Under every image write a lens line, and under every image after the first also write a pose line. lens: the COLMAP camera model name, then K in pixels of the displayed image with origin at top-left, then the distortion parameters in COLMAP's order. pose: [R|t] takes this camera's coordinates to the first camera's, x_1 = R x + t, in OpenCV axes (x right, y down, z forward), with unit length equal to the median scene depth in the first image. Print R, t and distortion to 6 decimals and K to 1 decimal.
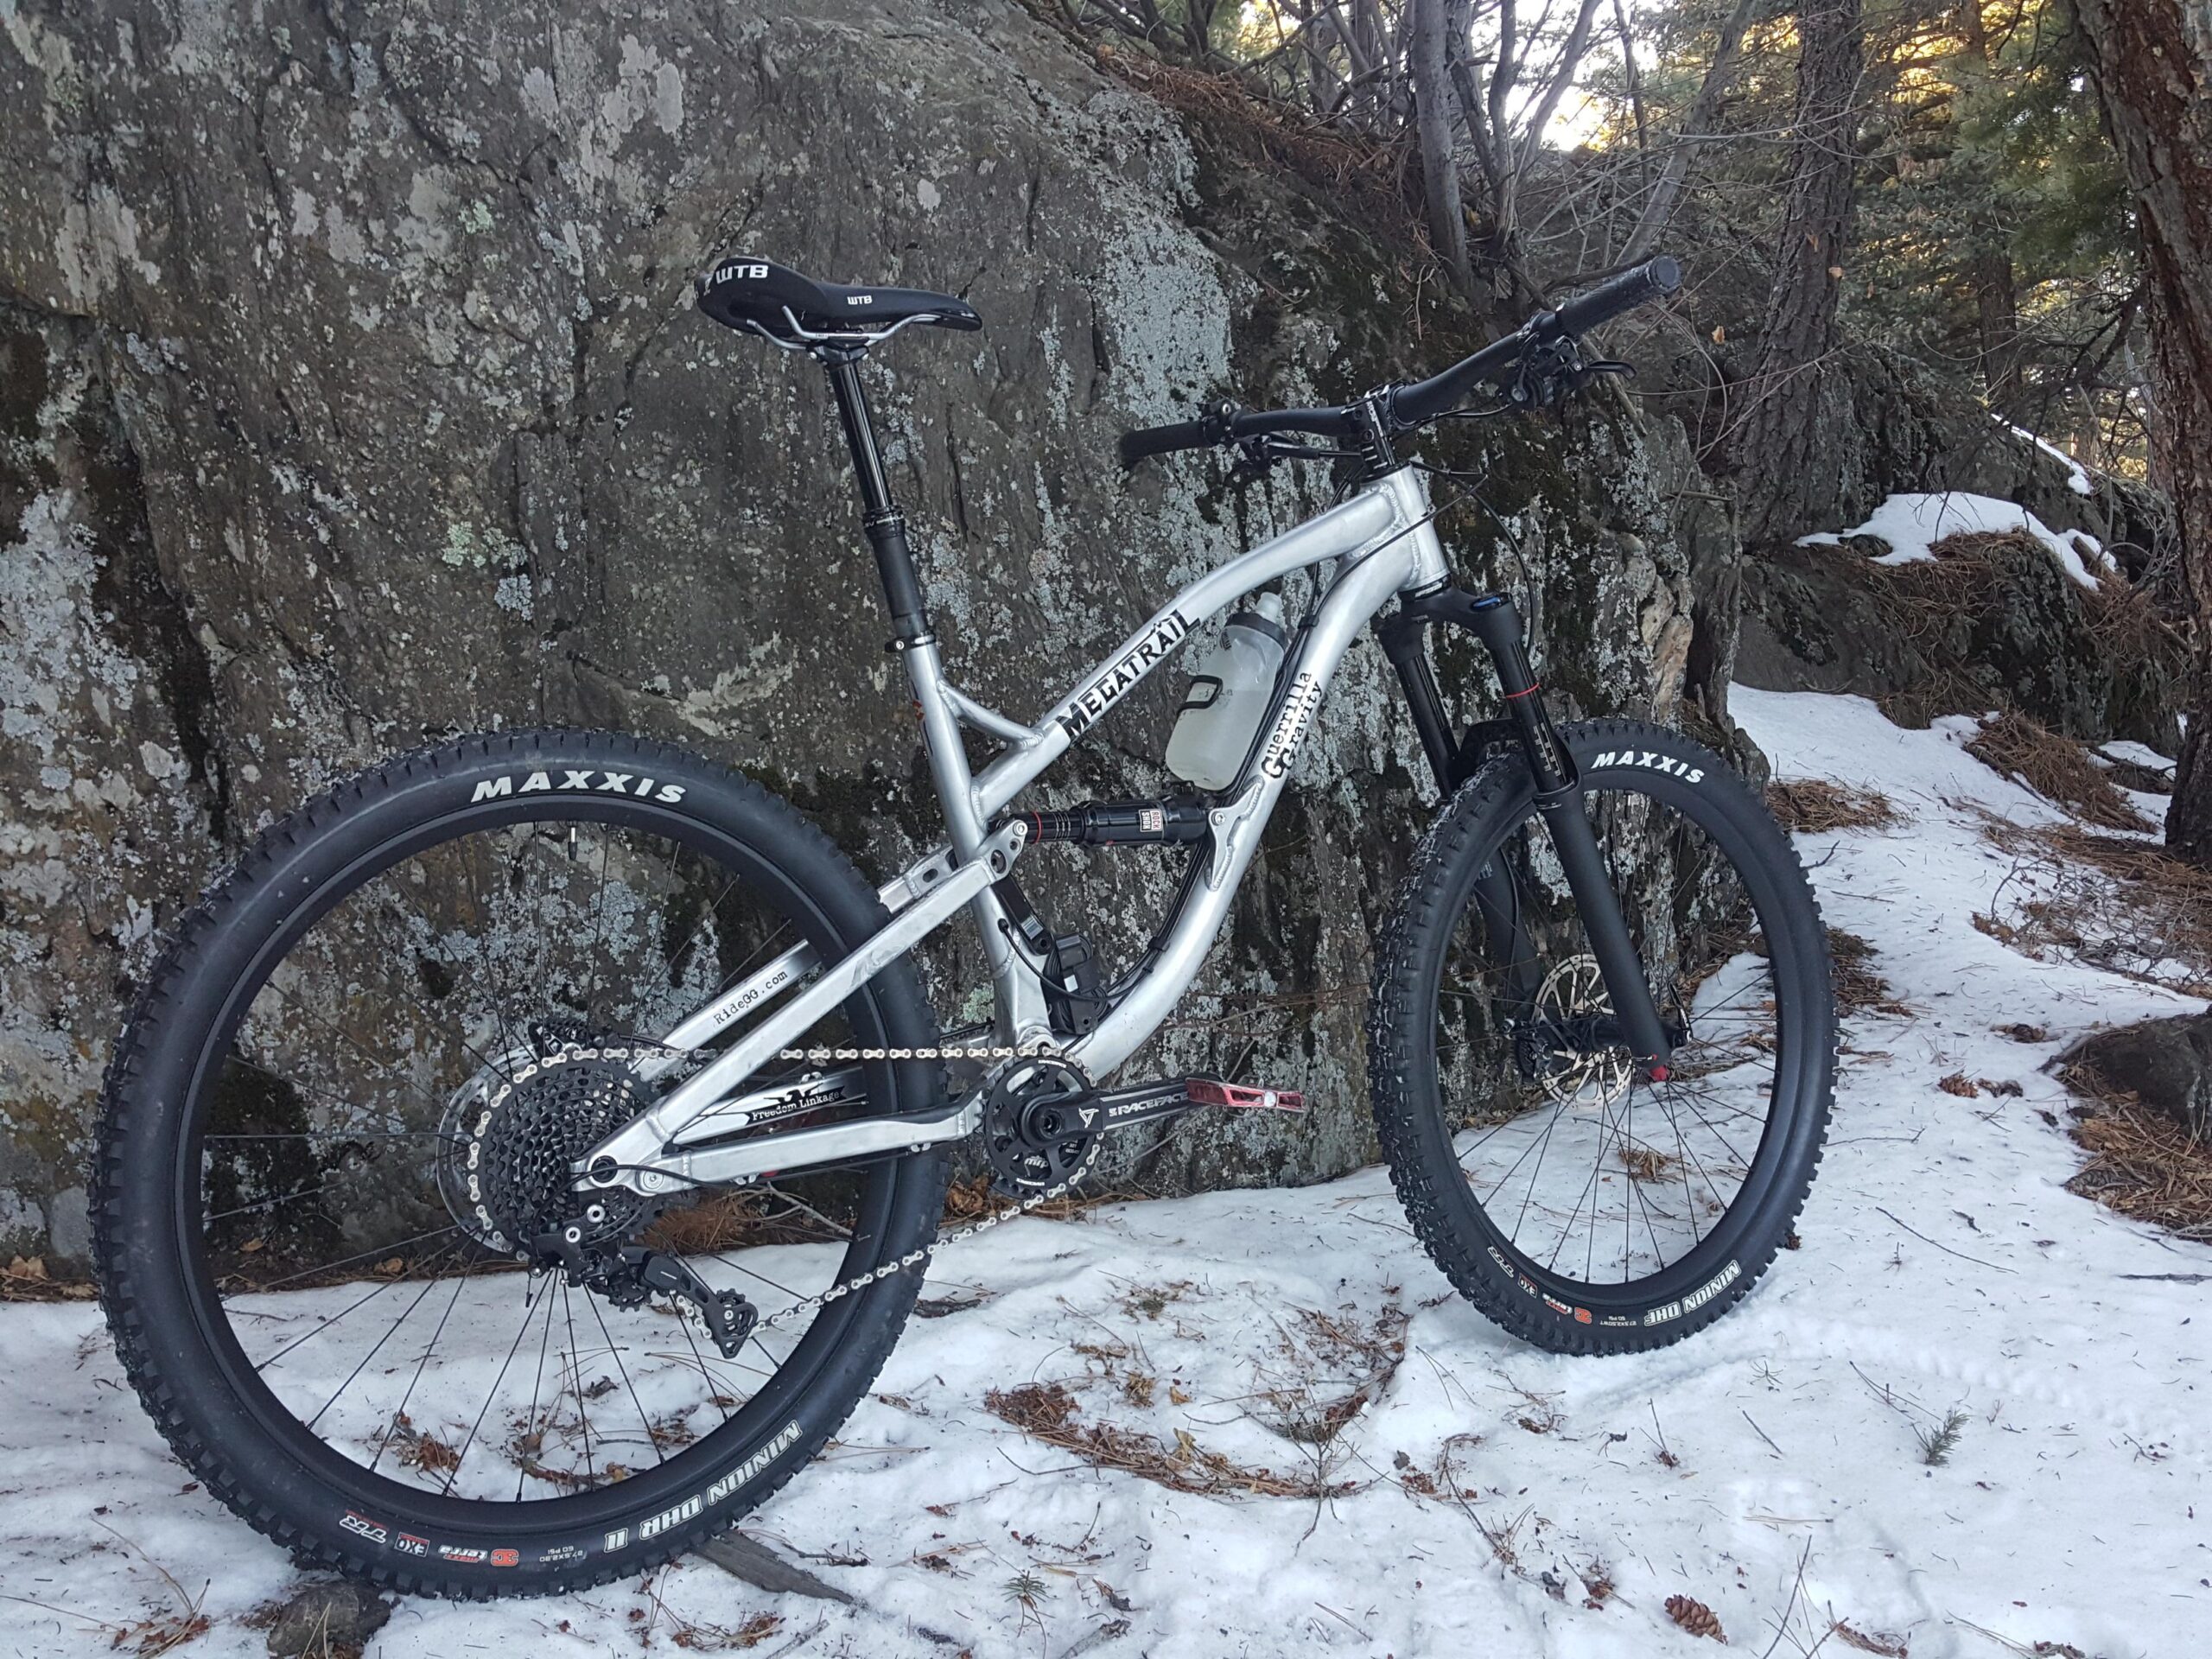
lens RADIAL K [[2070.8, 0, 1097.8], [0, 2070.8, 880.9], [0, 0, 1]] dist [0.172213, -0.259902]
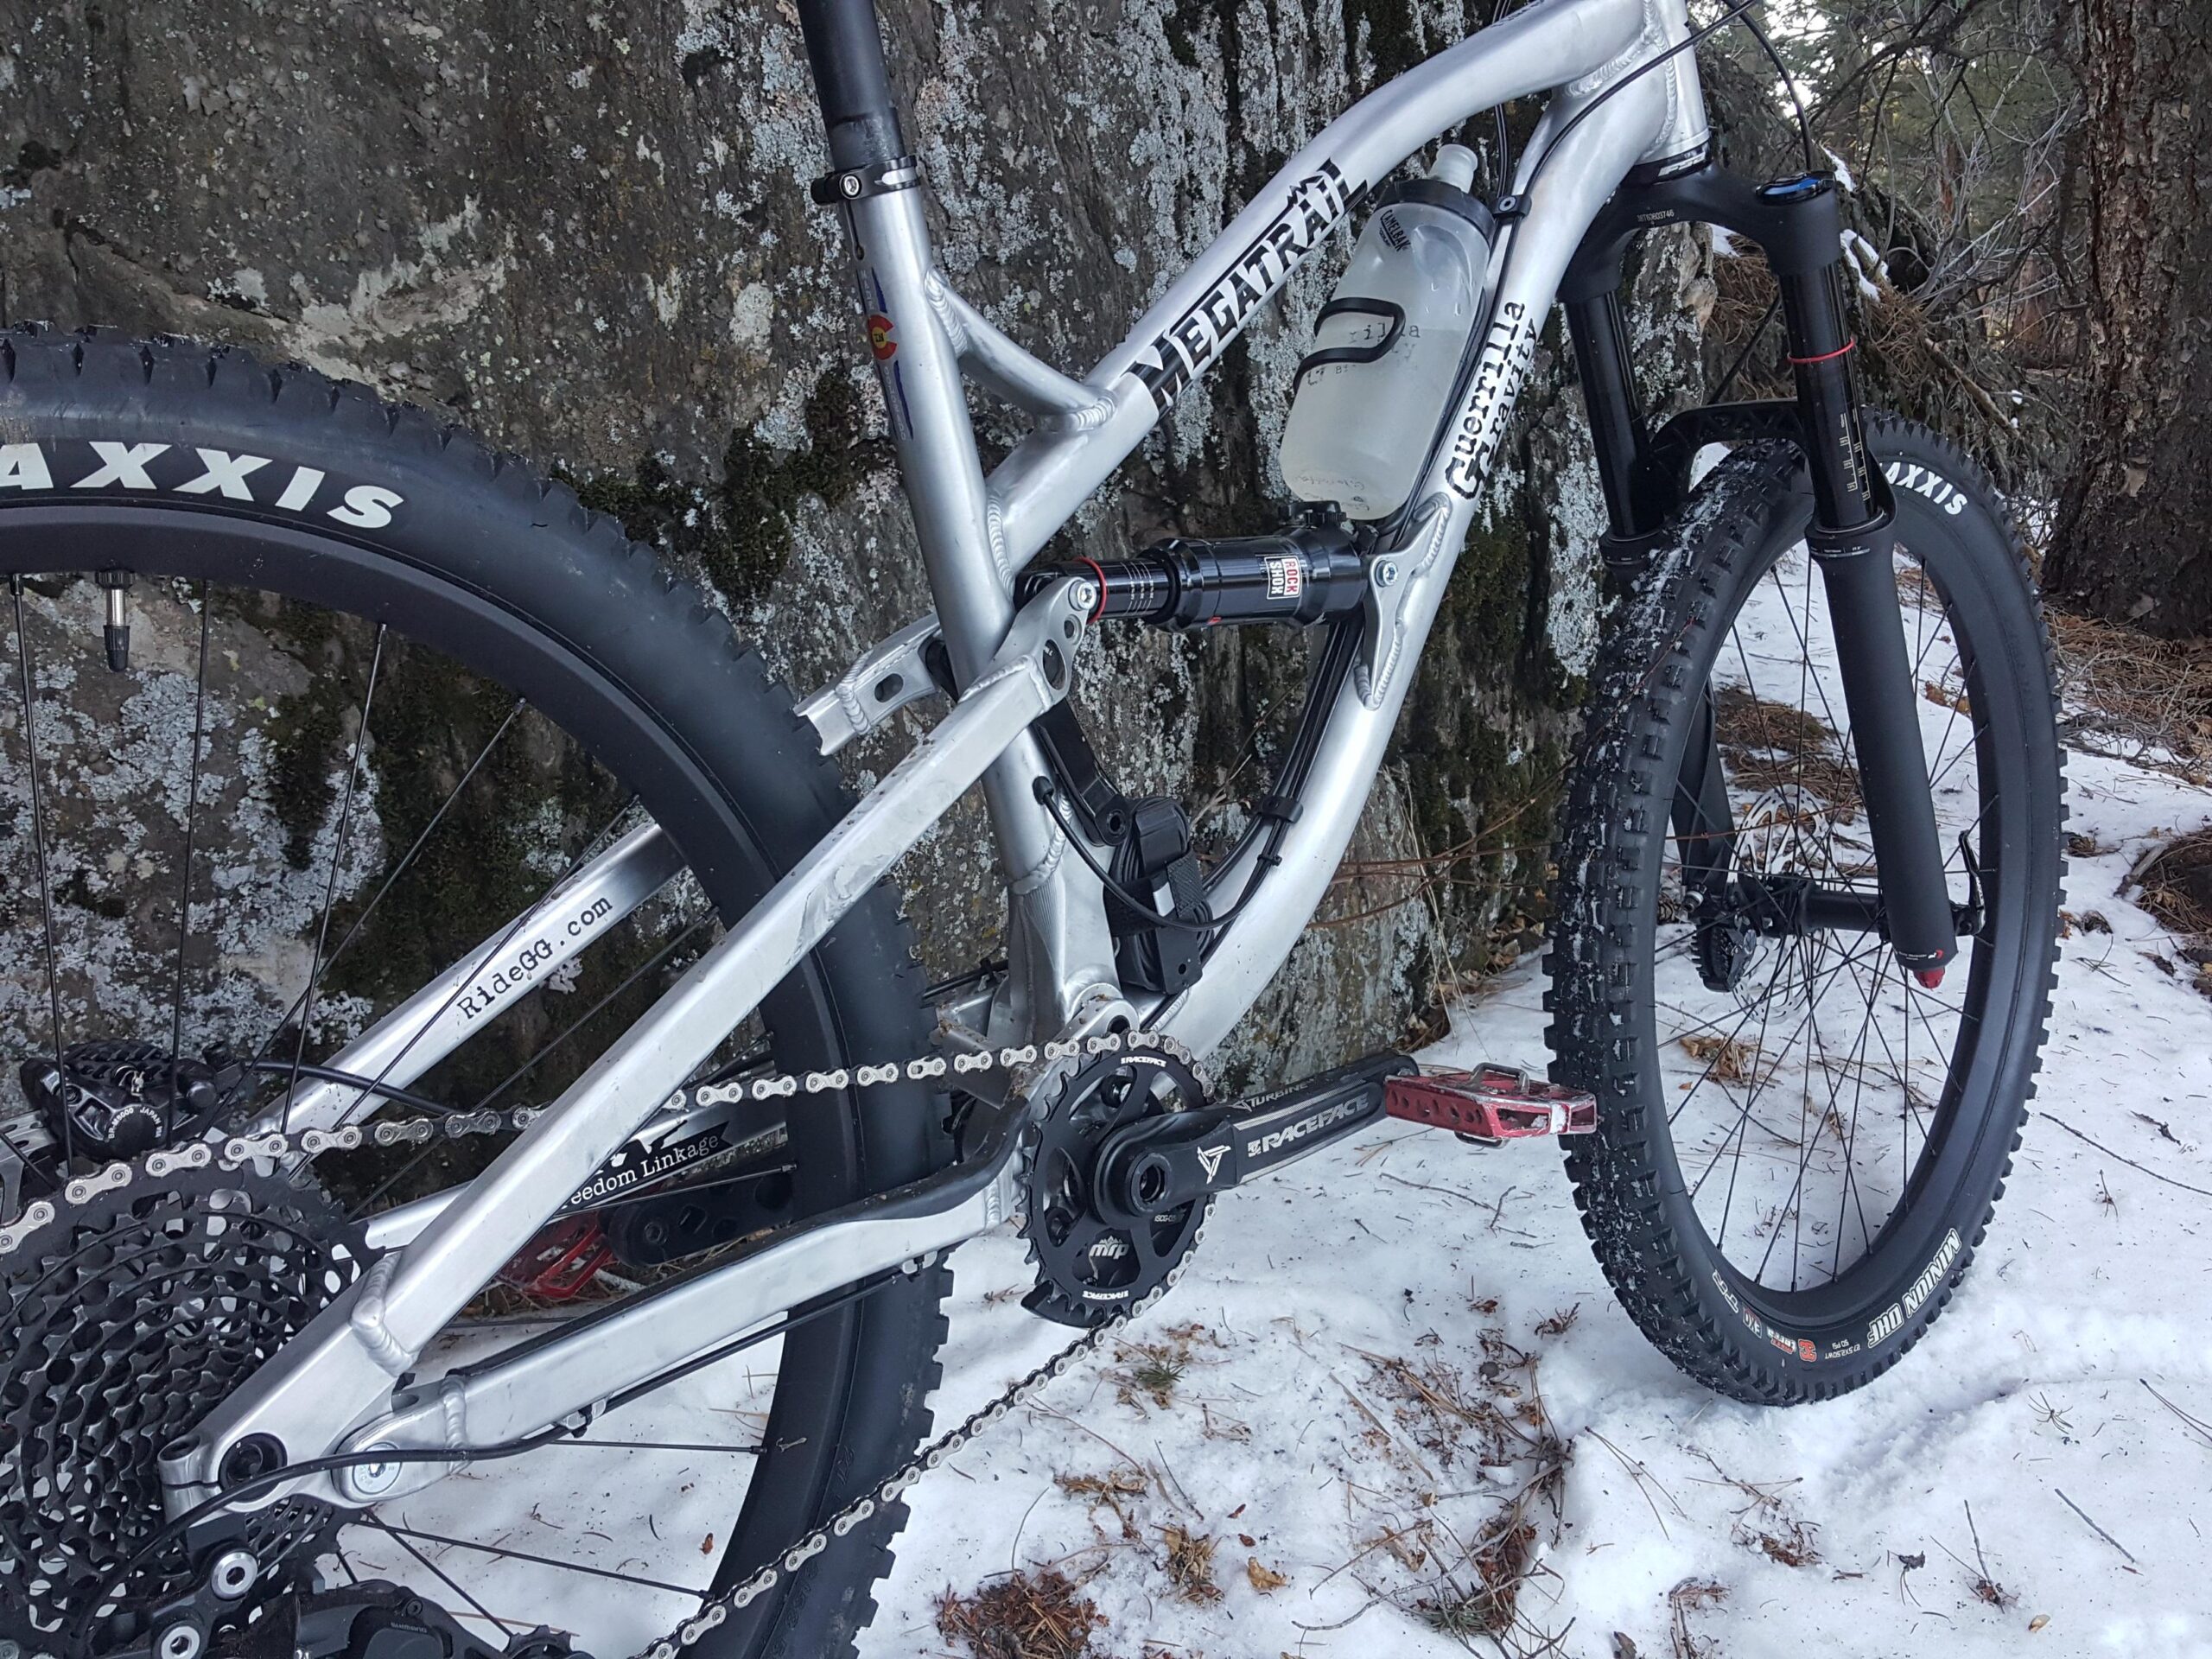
lens RADIAL K [[2113.7, 0, 1095.1], [0, 2113.7, 868.6], [0, 0, 1]] dist [0.186218, -0.355510]
pose [[0.978410, -0.017269, 0.205949, -0.117350], [-0.007822, 0.992695, 0.120400, -0.017951], [-0.206524, -0.119411, 0.971128, 0.422506]]
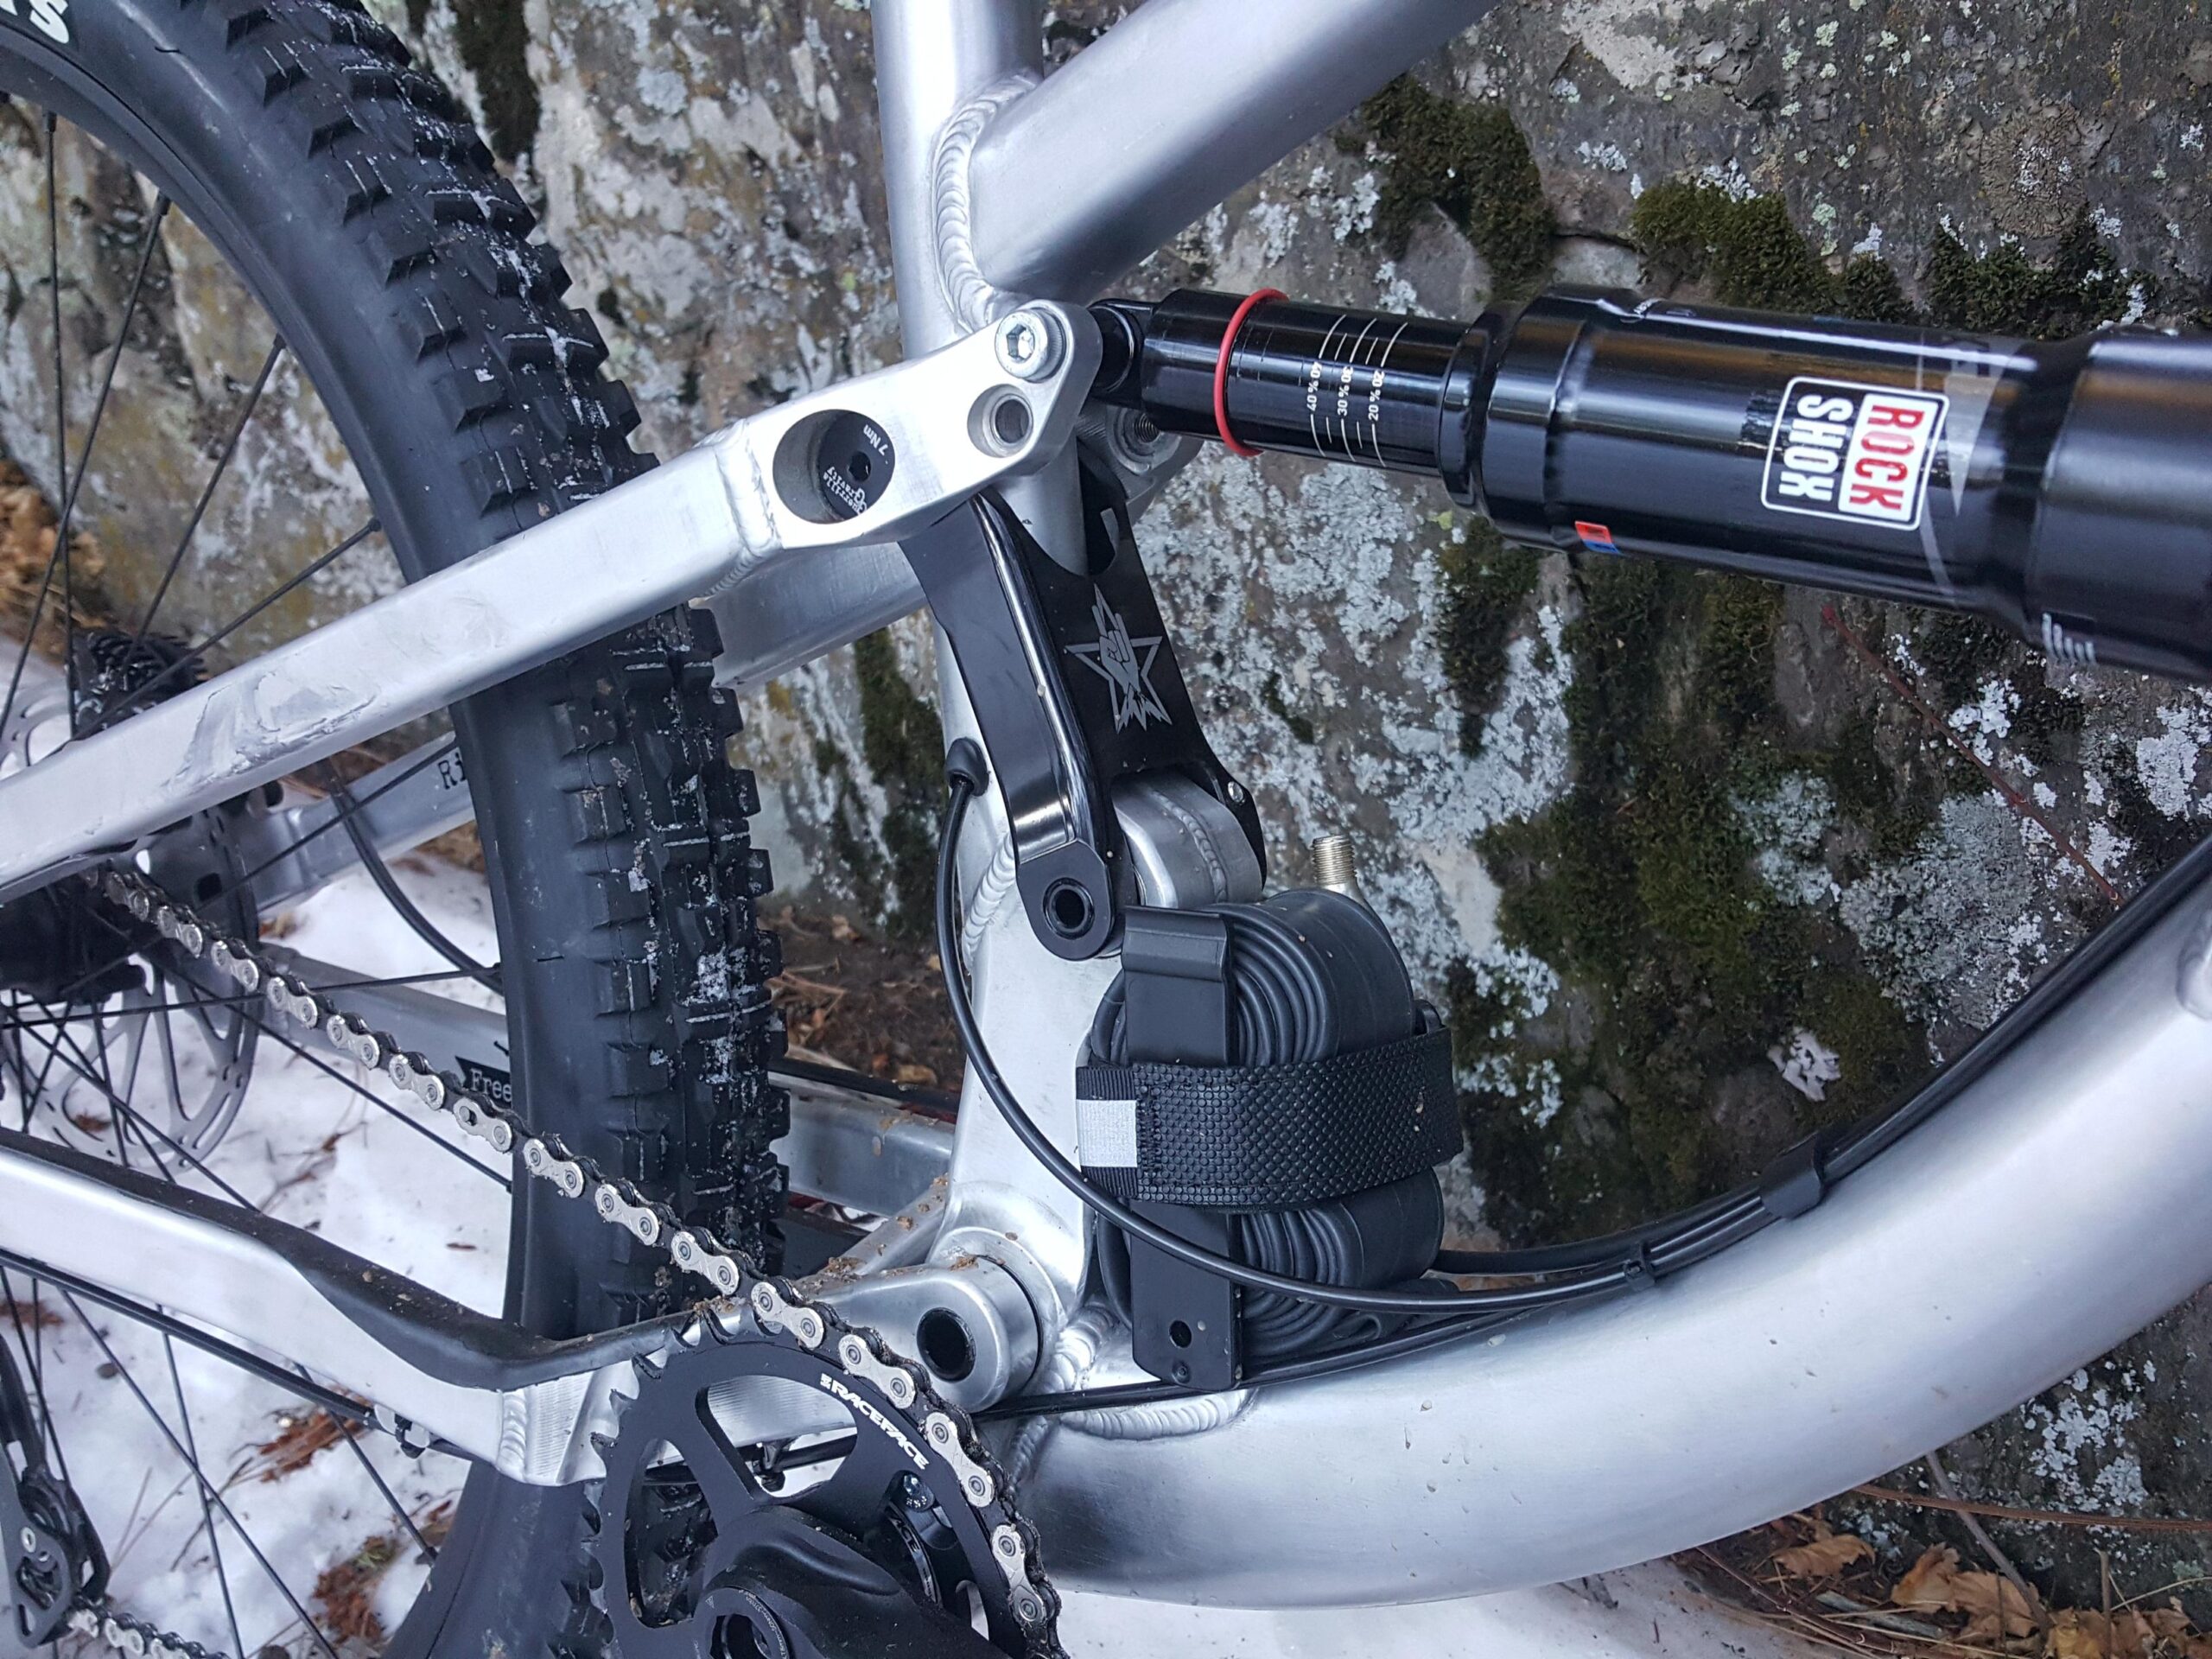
lens RADIAL K [[2177.1, 0, 1111.4], [0, 2177.1, 860.4], [0, 0, 1]] dist [0.173897, -0.317010]
pose [[0.391929, 0.321162, -0.862118, 0.145297], [-0.185116, 0.945453, 0.268051, -0.030854], [0.901179, 0.054535, 0.430002, 0.769439]]
